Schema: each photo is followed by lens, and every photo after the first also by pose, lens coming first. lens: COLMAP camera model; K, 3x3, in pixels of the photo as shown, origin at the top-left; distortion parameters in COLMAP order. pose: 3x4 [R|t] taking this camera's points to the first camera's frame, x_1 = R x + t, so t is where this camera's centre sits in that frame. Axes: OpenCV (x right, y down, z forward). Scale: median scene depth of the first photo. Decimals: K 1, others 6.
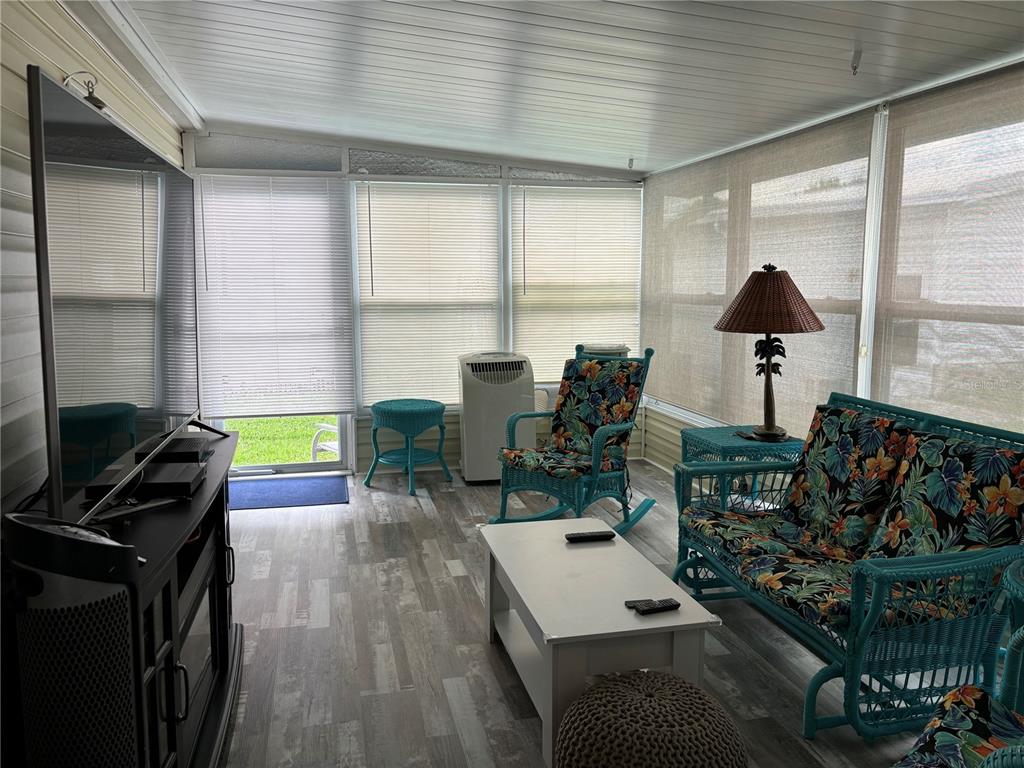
lens RADIAL K [[791.5, 0, 512.0], [0, 791.5, 384.0], [0, 0, 1]] dist [0.048713, -0.000194]
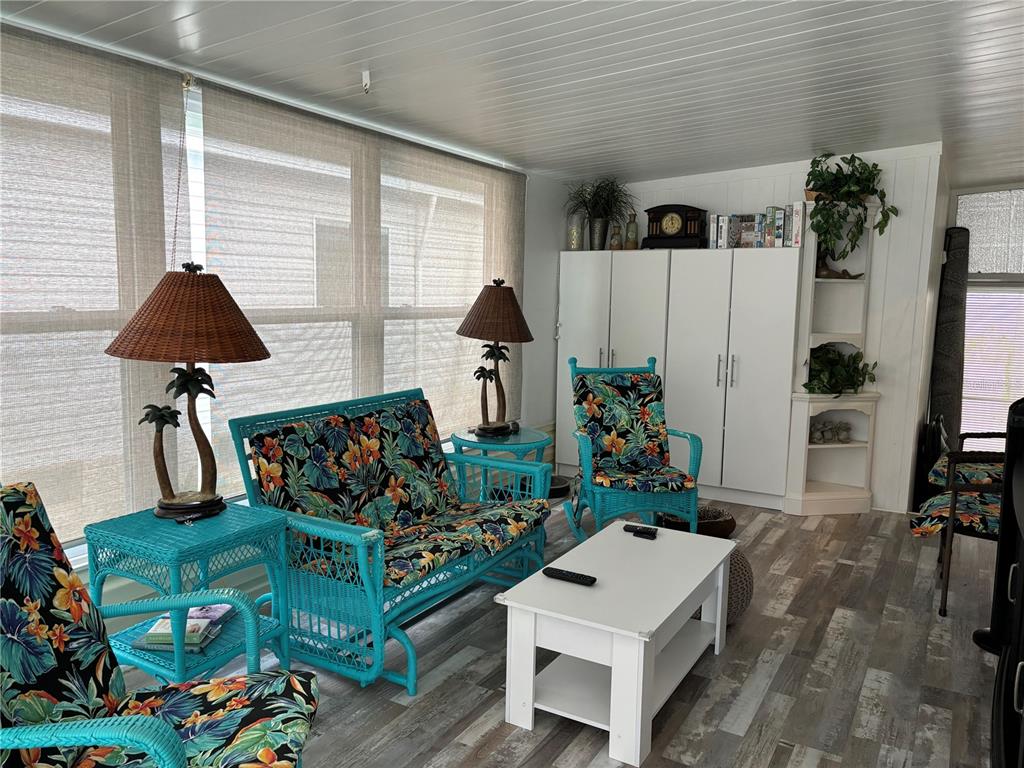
lens RADIAL K [[791.5, 0, 512.0], [0, 791.5, 384.0], [0, 0, 1]] dist [0.048713, -0.000194]
pose [[-0.728435, -0.097876, 0.678088, -0.434707], [0.069180, 0.974176, 0.214930, -0.214018], [-0.681613, 0.203473, -0.702853, 1.591406]]
